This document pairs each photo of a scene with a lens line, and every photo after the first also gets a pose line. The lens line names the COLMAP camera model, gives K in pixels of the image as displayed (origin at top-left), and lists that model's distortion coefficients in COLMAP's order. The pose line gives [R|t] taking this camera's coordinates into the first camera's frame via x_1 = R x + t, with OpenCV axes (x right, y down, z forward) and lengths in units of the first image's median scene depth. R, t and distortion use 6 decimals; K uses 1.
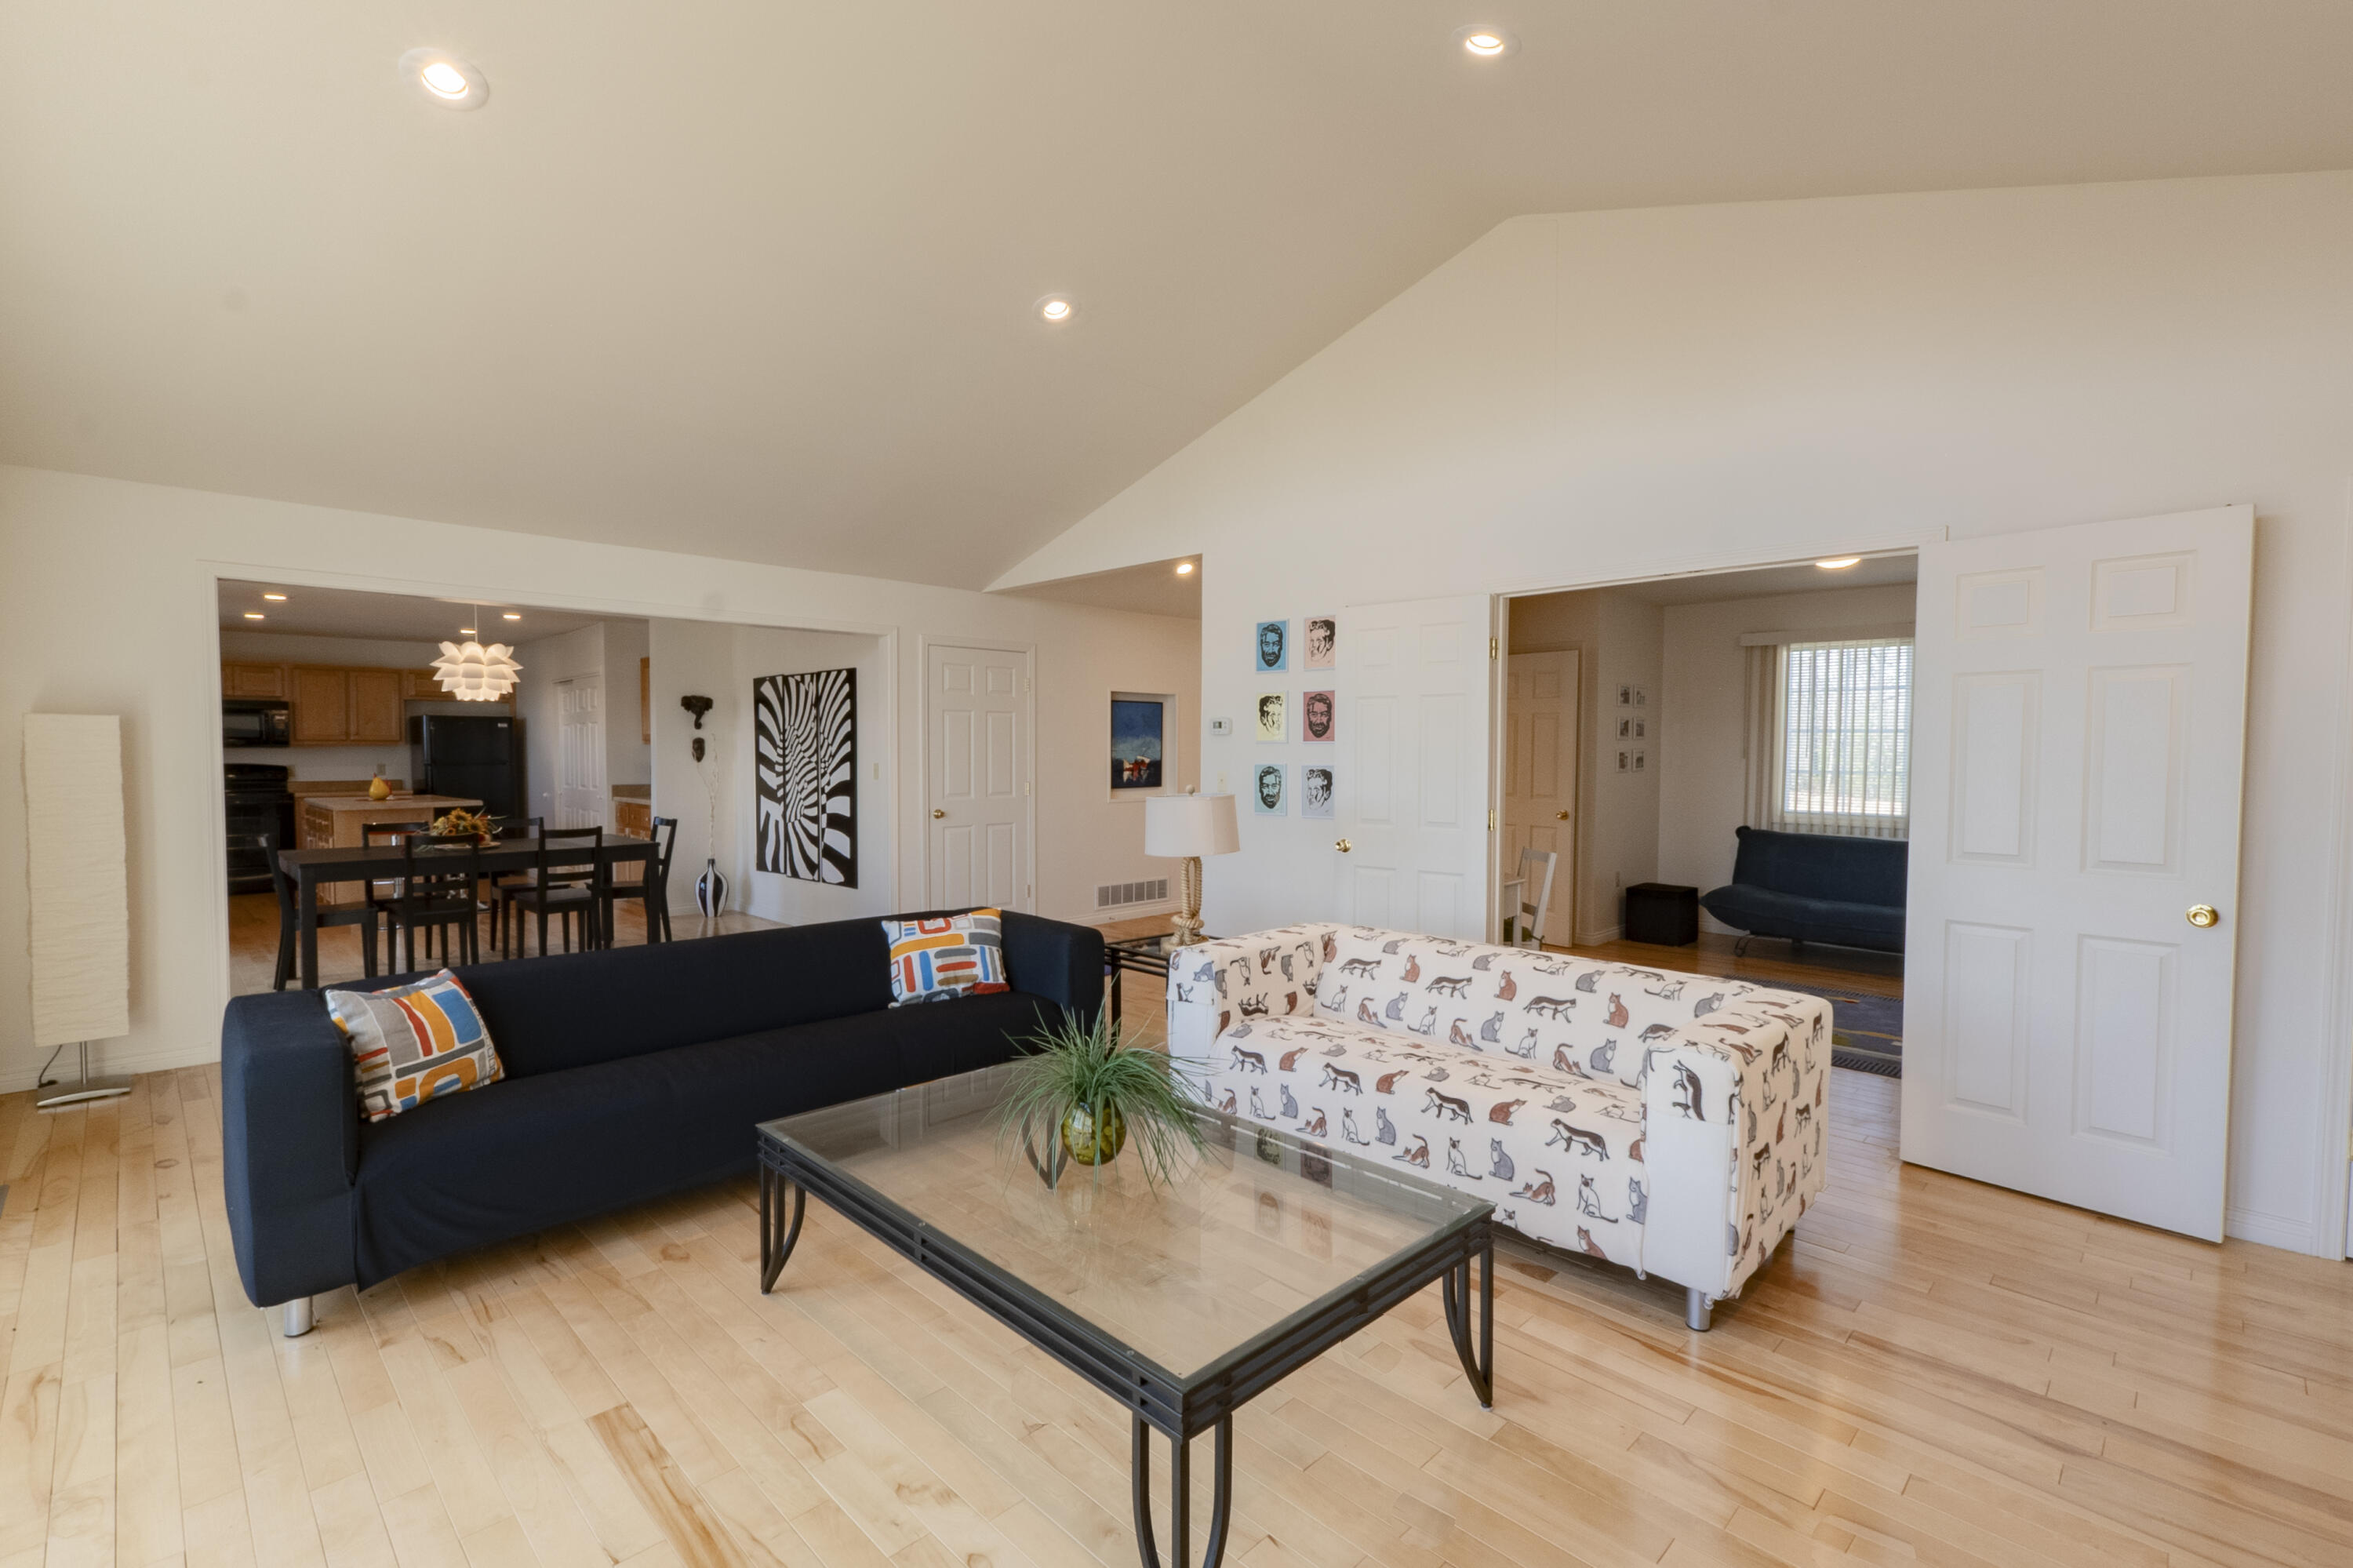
lens RADIAL K [[1051.2, 0, 1174.5], [0, 1051.2, 791.0], [0, 0, 1]] dist [0.006346, 0.001311]
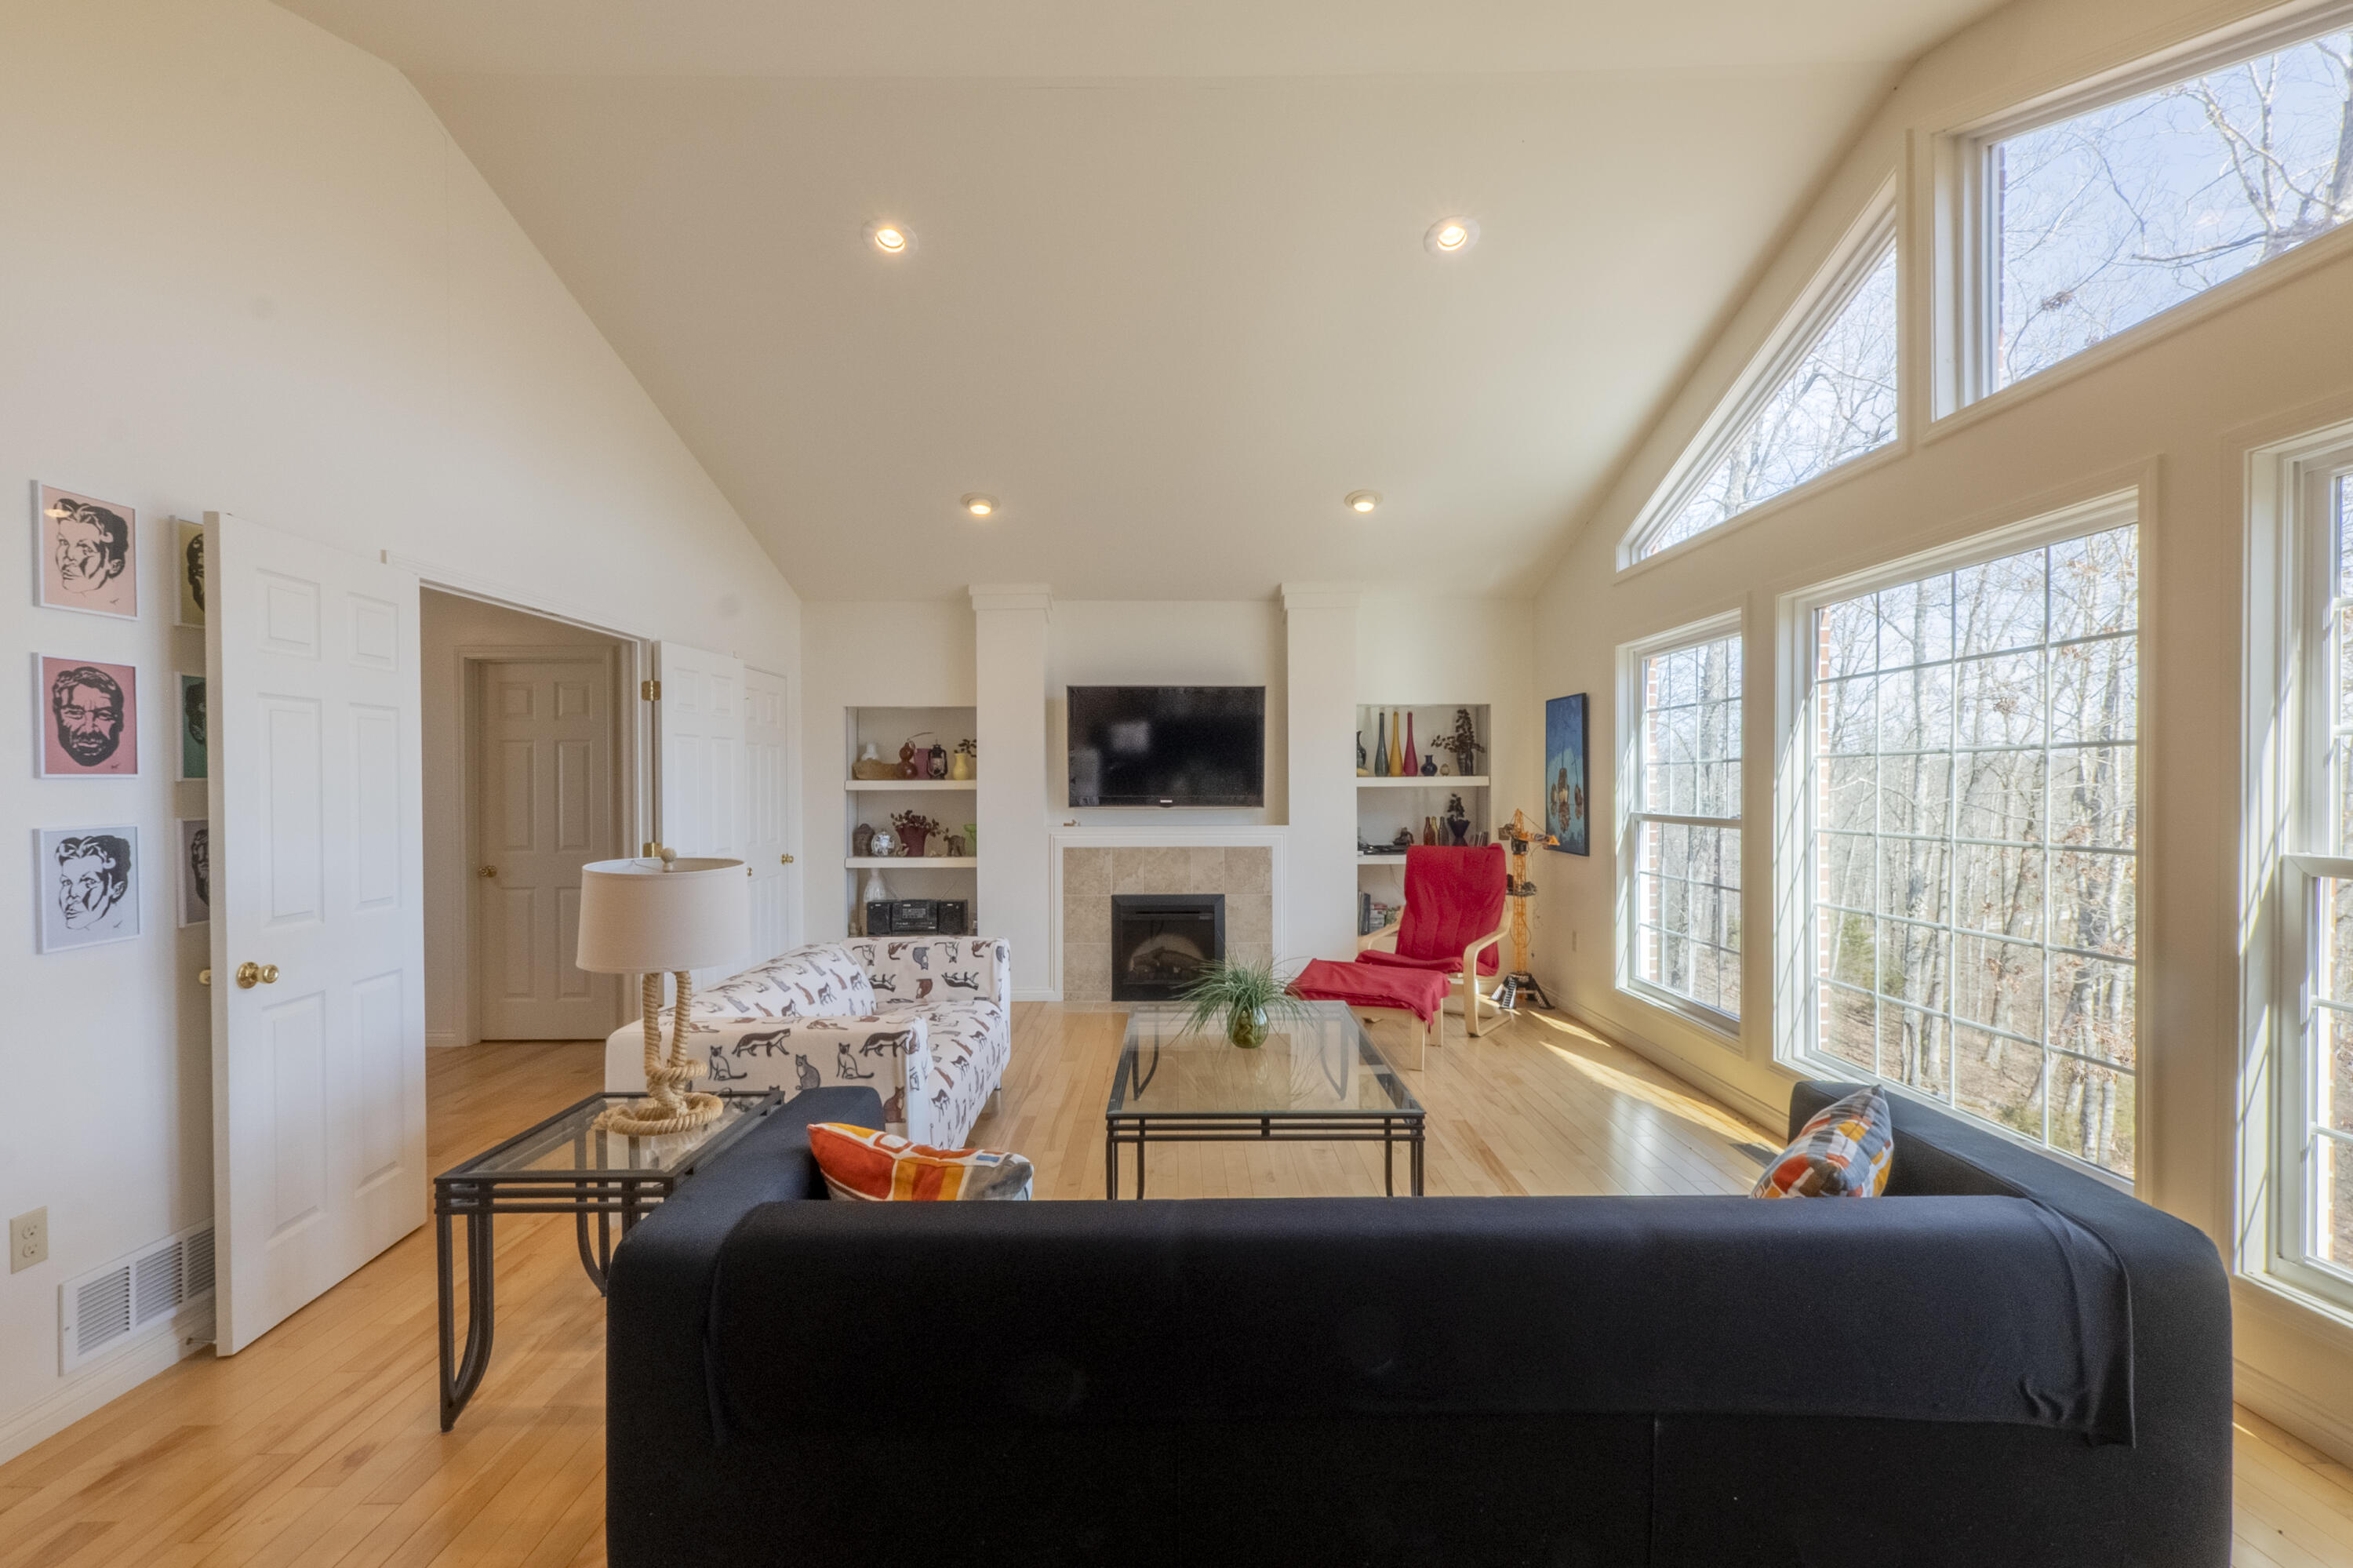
lens RADIAL K [[1030.6, 0, 1172.9], [0, 1030.6, 790.0], [0, 0, 1]] dist [0.004825, 0.000461]
pose [[-0.706213, -0.004894, 0.707983, -0.392603], [0.031523, 0.998767, 0.038348, -0.033737], [-0.707298, 0.049399, -0.705188, 0.776244]]
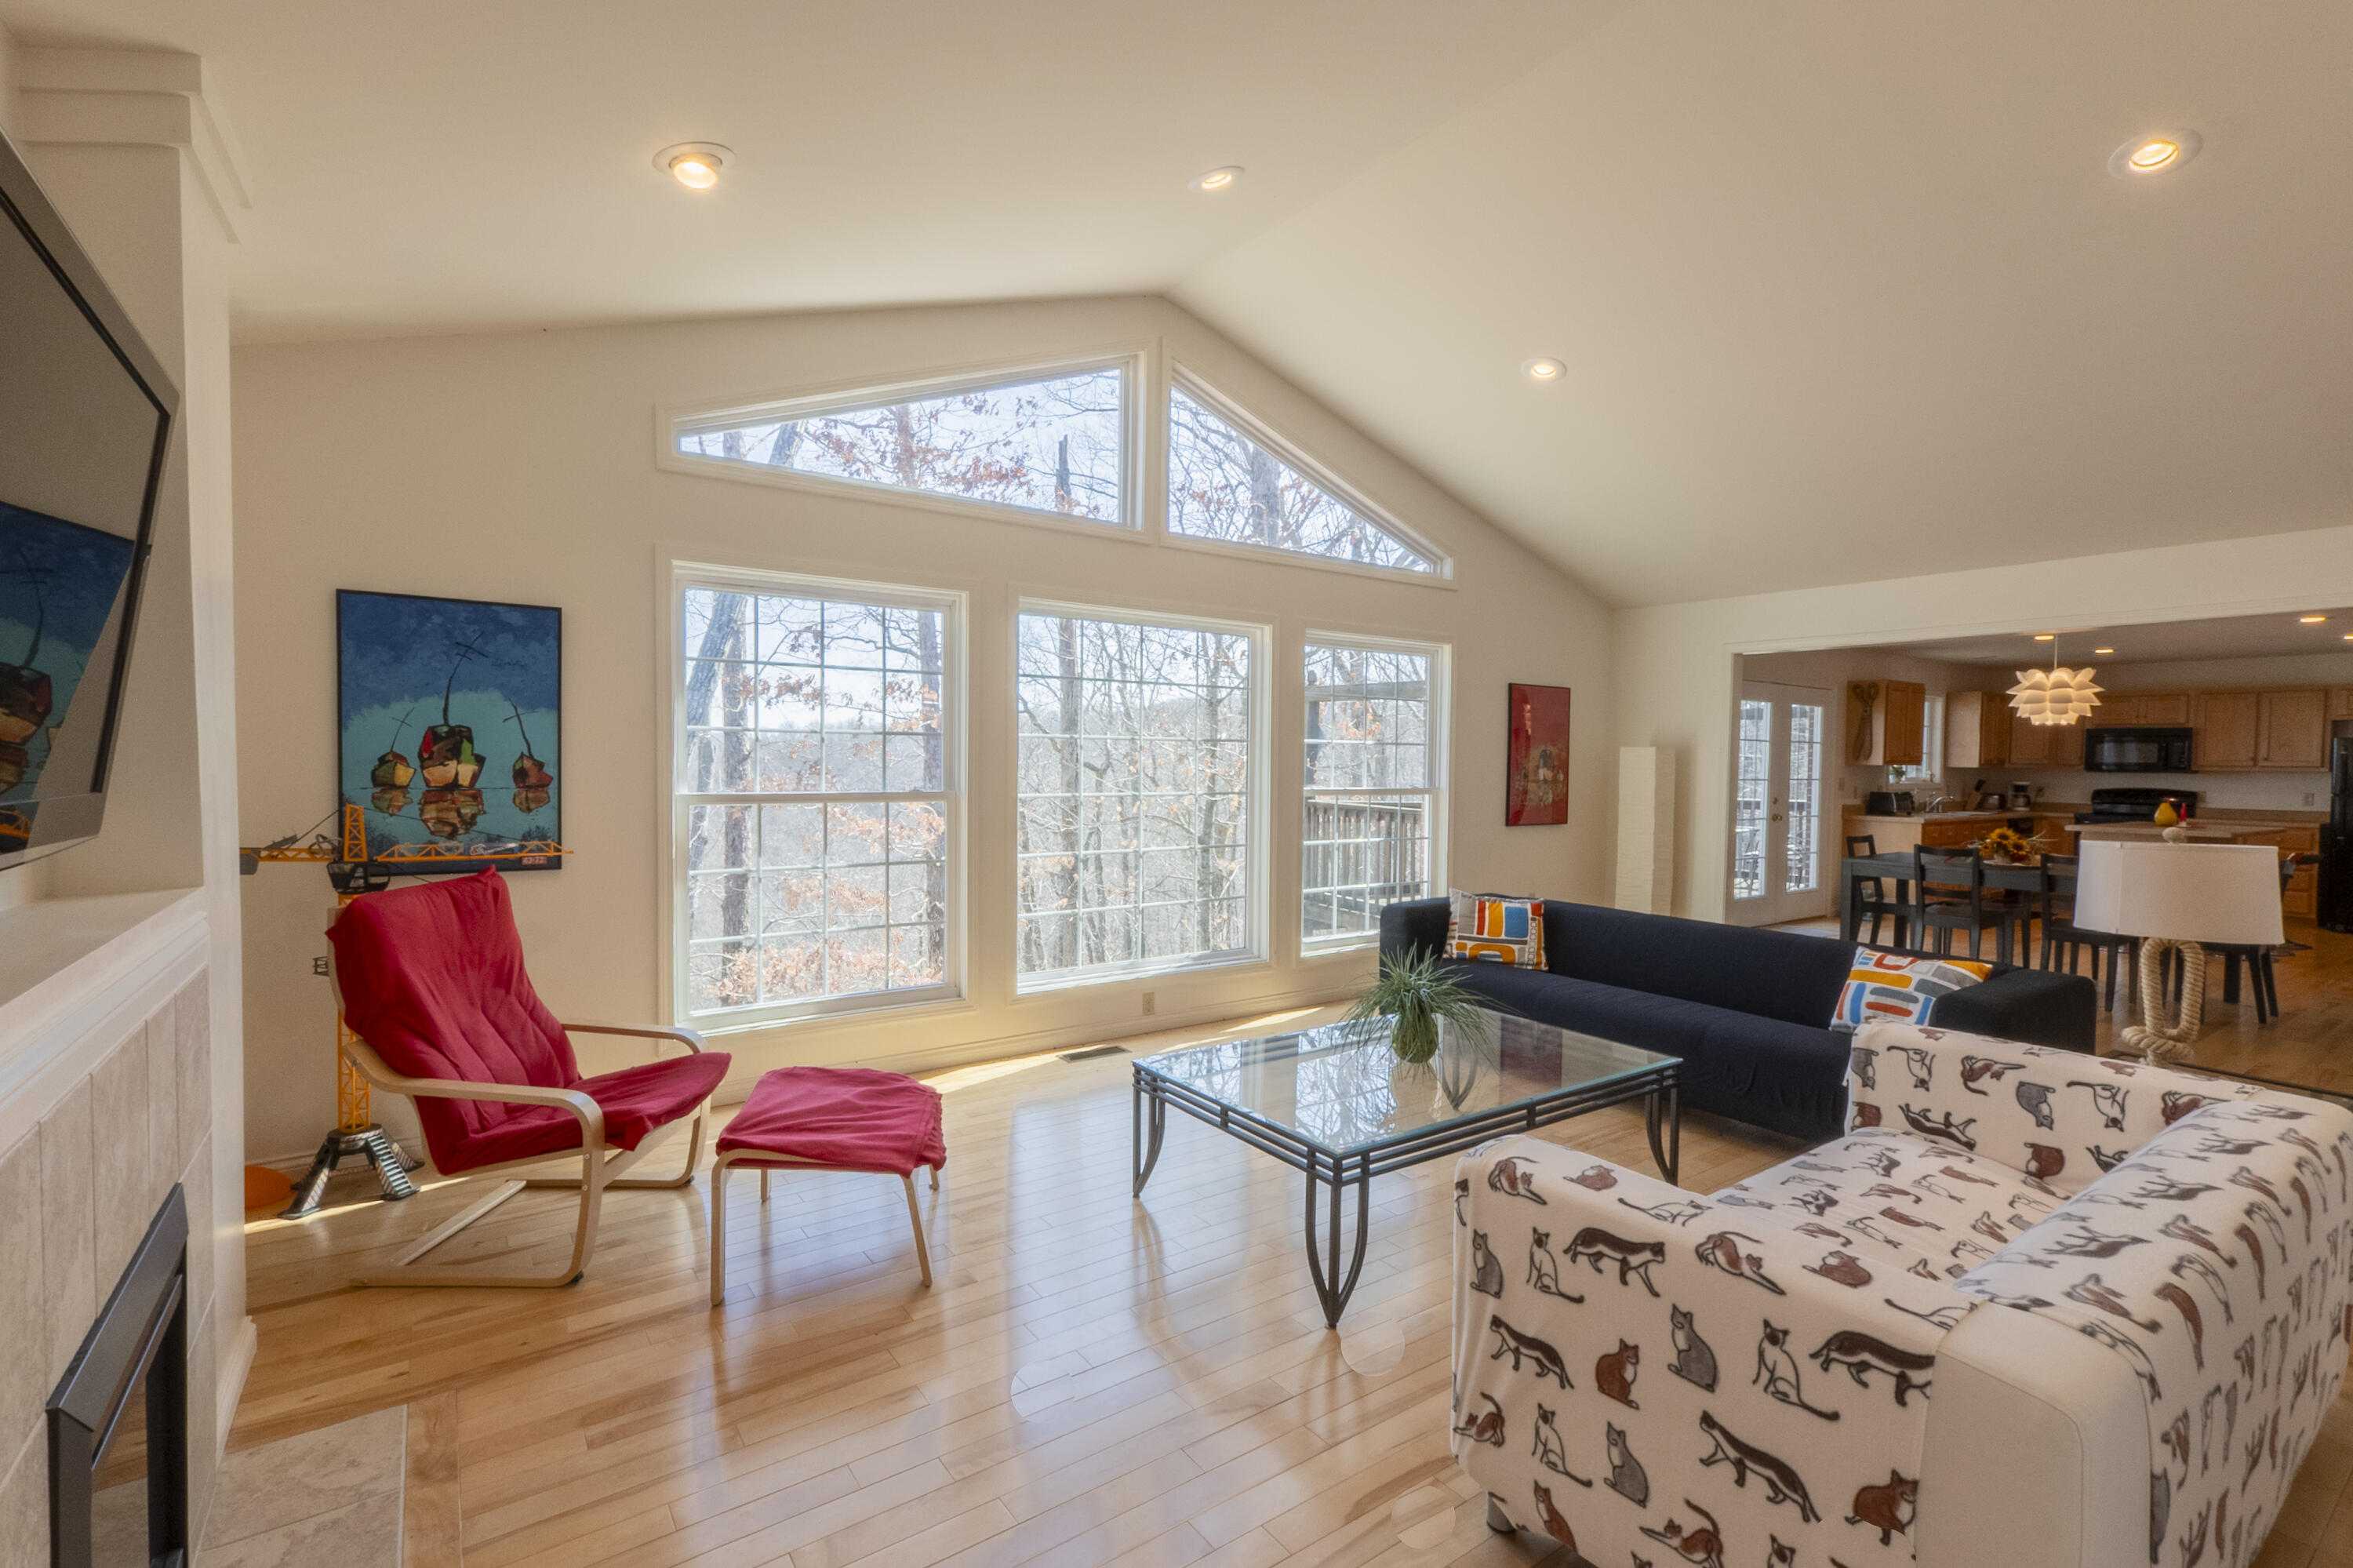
lens RADIAL K [[1053.5, 0, 1168.6], [0, 1053.5, 790.9], [0, 0, 1]] dist [0.006718, -0.000111]
pose [[-0.168704, 0.025336, -0.985341, 0.480174], [-0.053753, 0.997945, 0.034864, -0.011240], [0.984200, 0.058846, -0.166996, 0.323912]]
